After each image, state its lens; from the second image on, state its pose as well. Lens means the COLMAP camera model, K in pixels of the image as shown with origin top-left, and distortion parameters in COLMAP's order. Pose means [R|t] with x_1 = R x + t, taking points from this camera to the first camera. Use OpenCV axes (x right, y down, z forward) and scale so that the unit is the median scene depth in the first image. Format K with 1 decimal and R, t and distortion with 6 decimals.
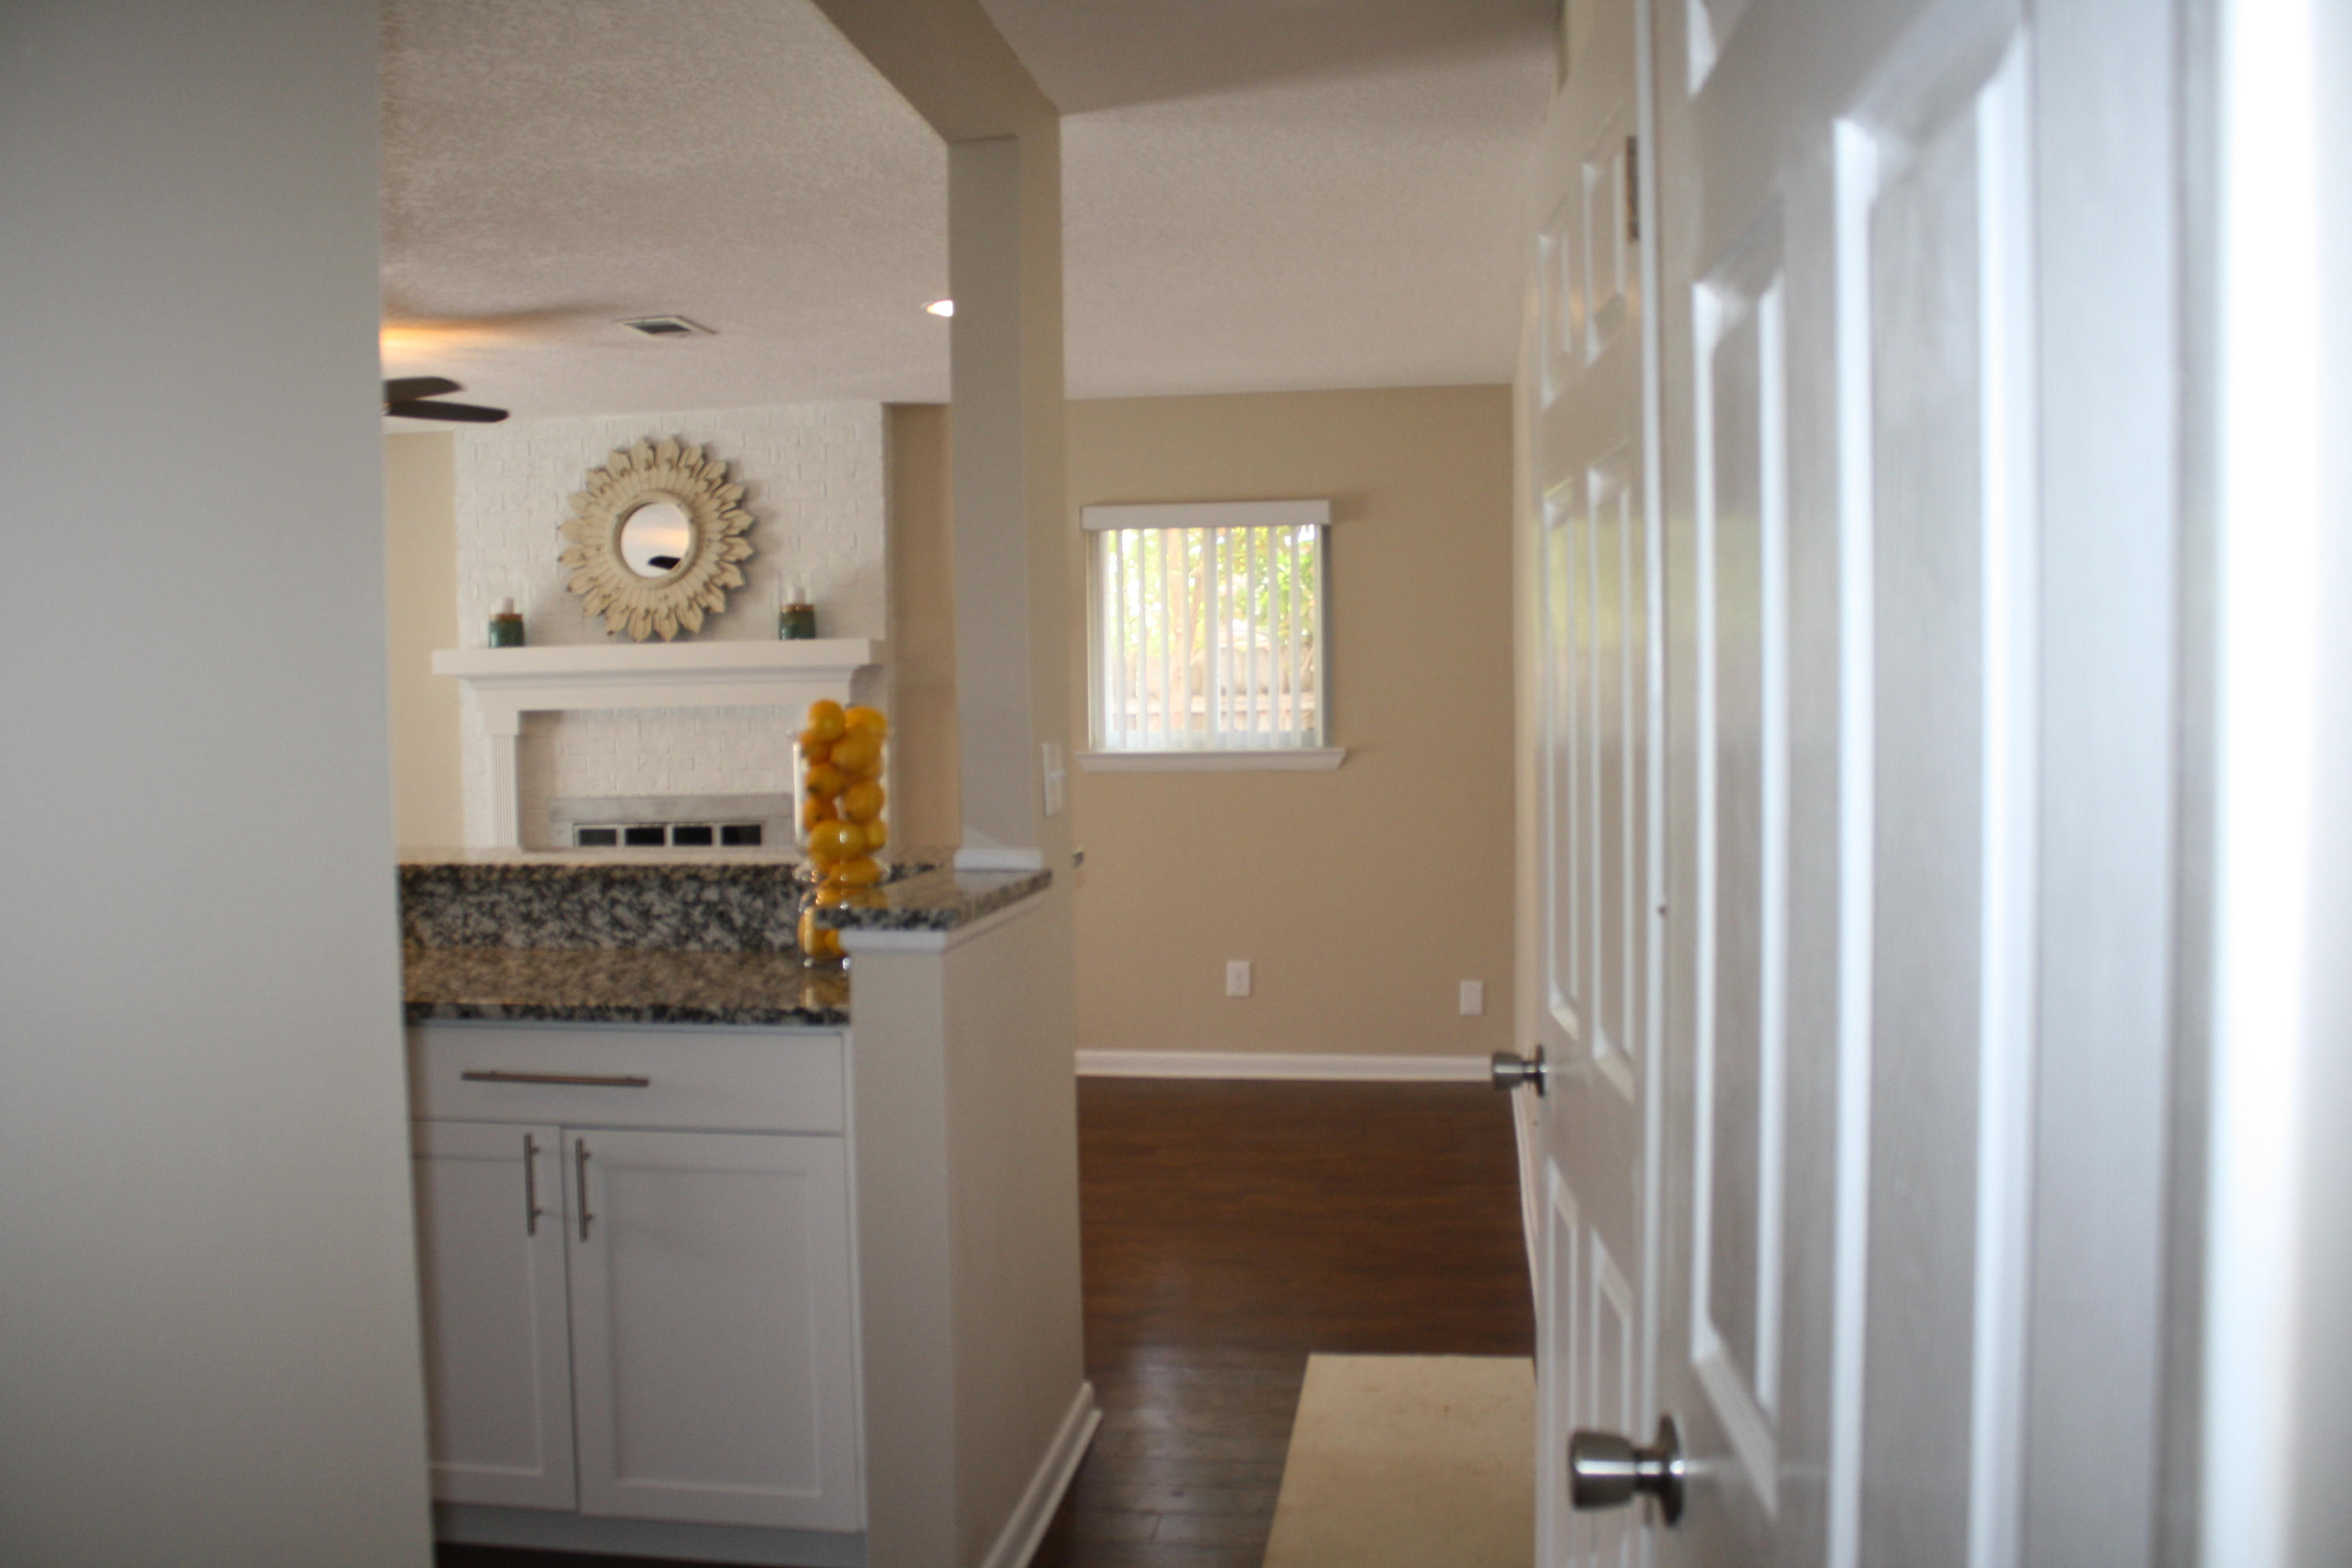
lens RADIAL K [[2047.1, 0, 1168.0], [0, 2047.1, 772.0], [0, 0, 1]] dist [-0.162412, 0.147099]
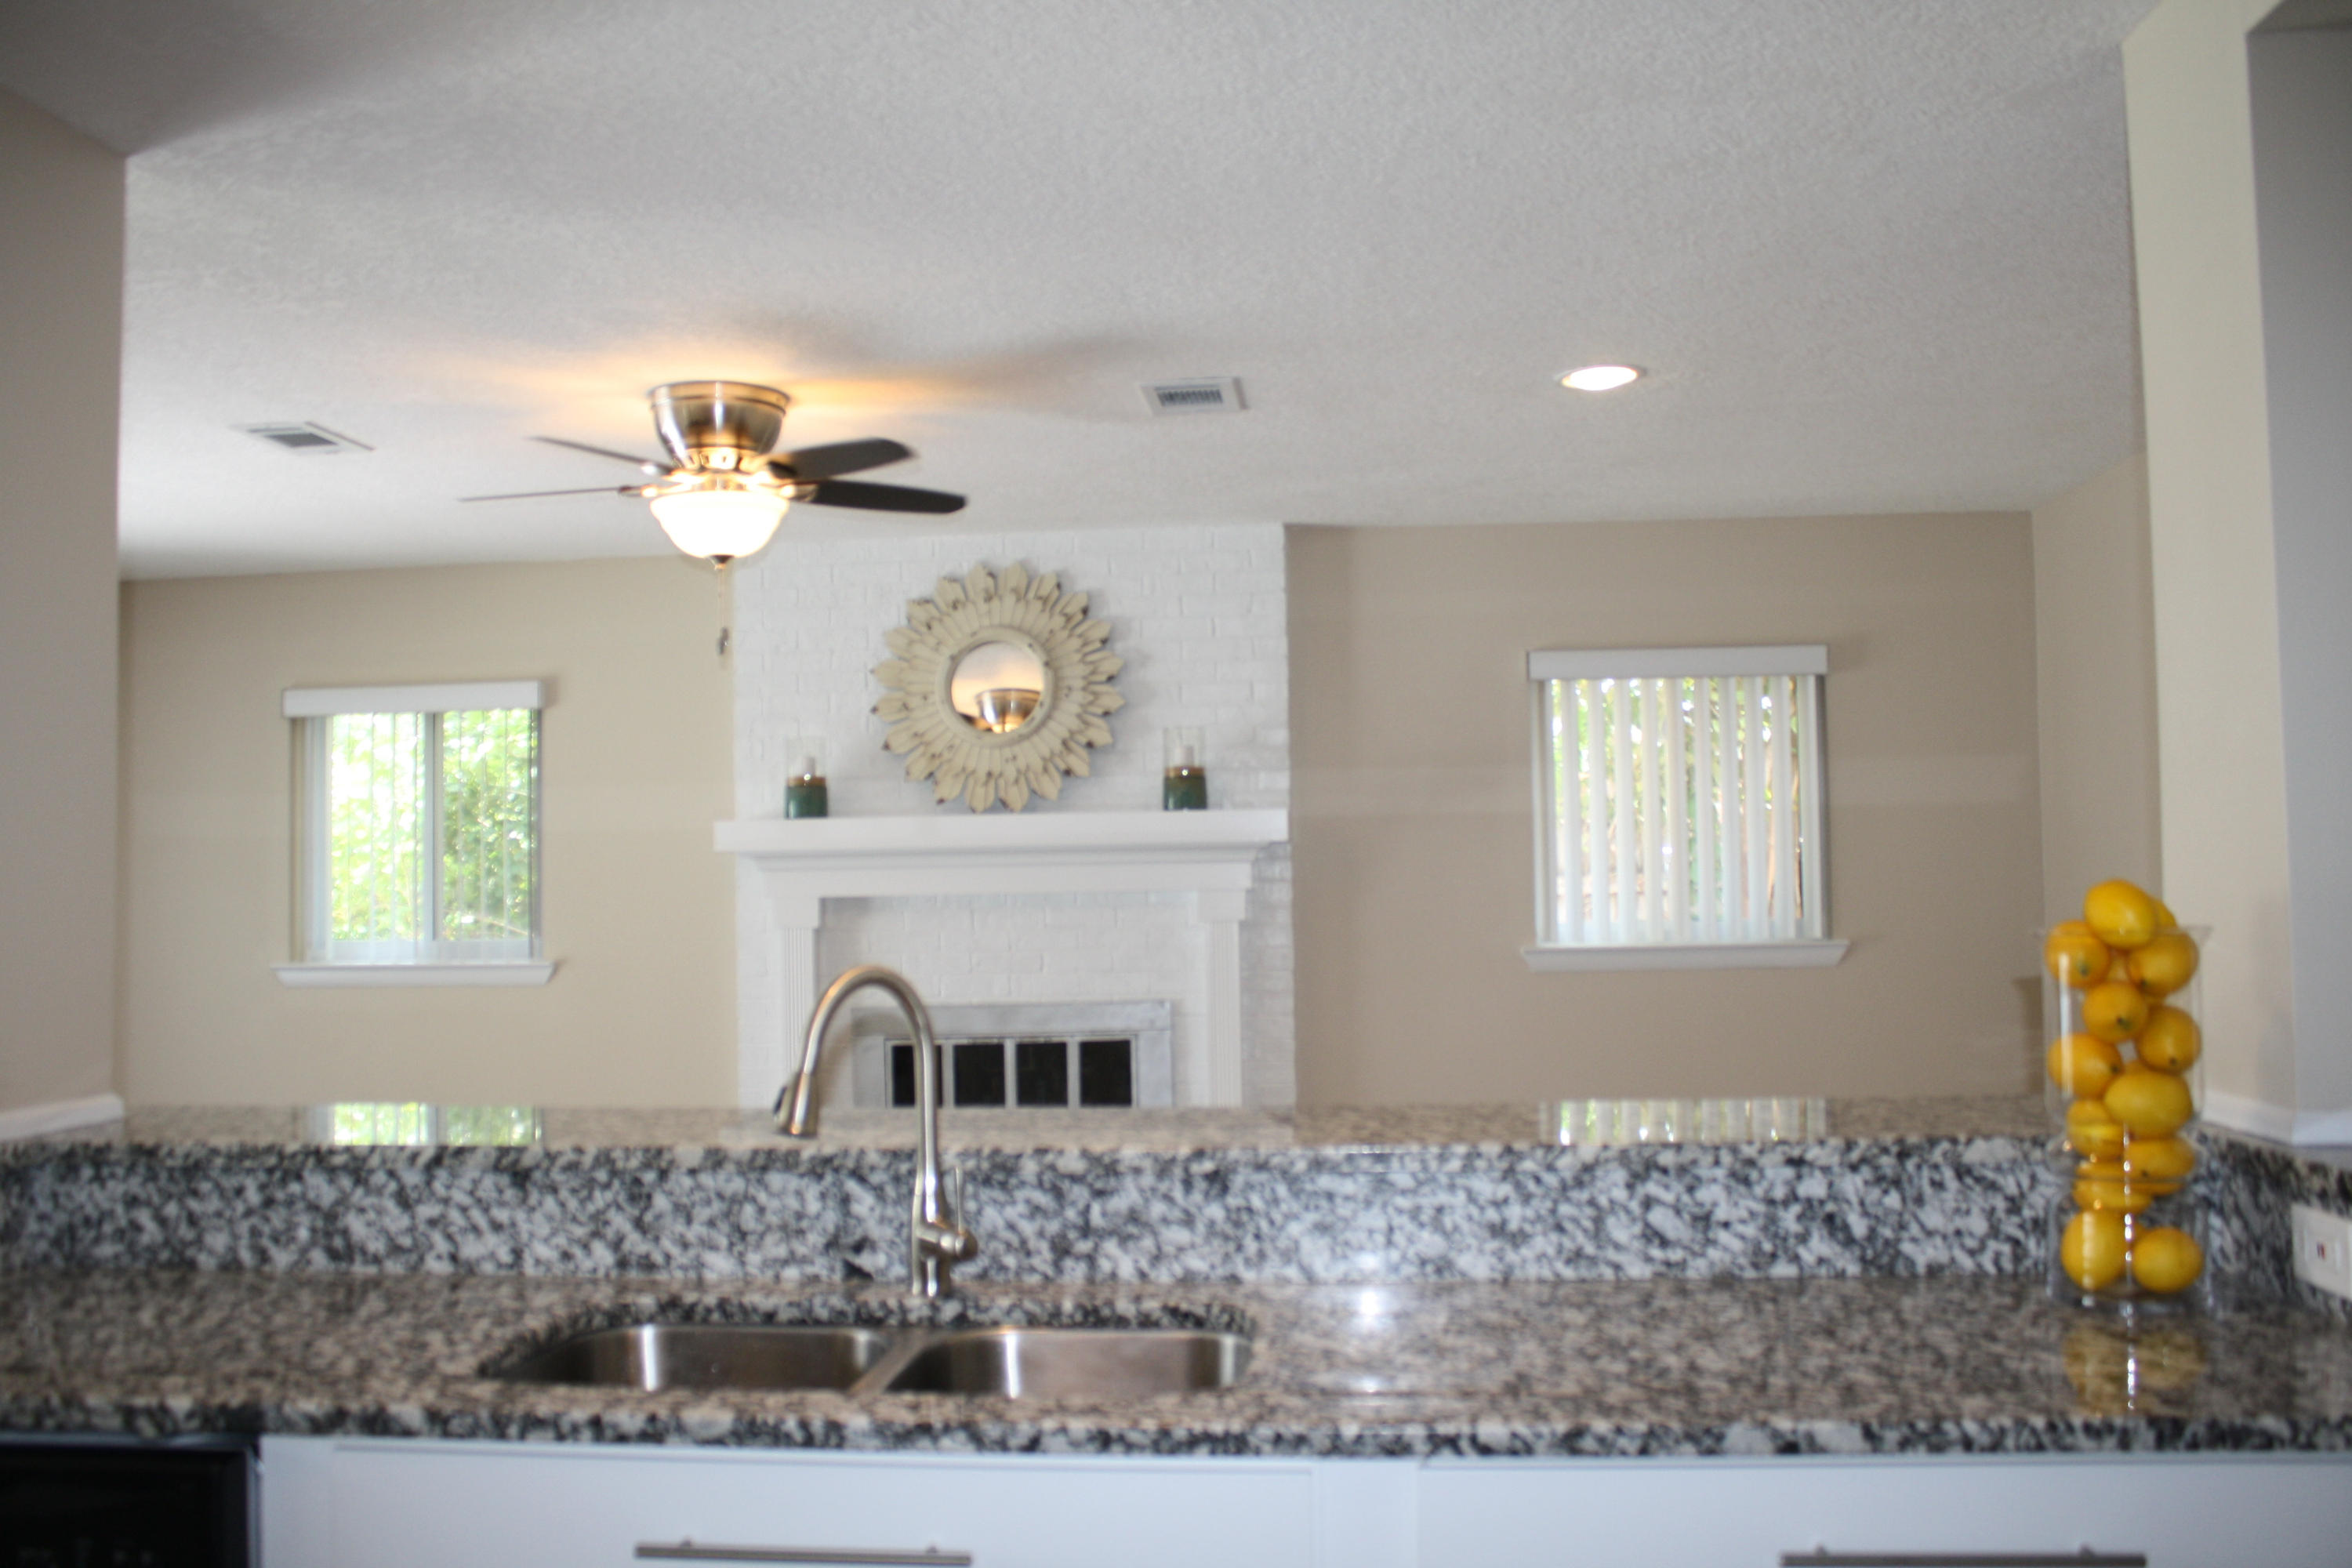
lens RADIAL K [[2047.1, 0, 1178.4], [0, 2047.1, 774.8], [0, 0, 1]] dist [-0.162412, 0.147099]
pose [[0.998703, 0.001034, 0.050898, -0.225007], [0.003507, 0.996022, -0.089043, -0.006373], [-0.050788, 0.089106, 0.994726, 0.184942]]
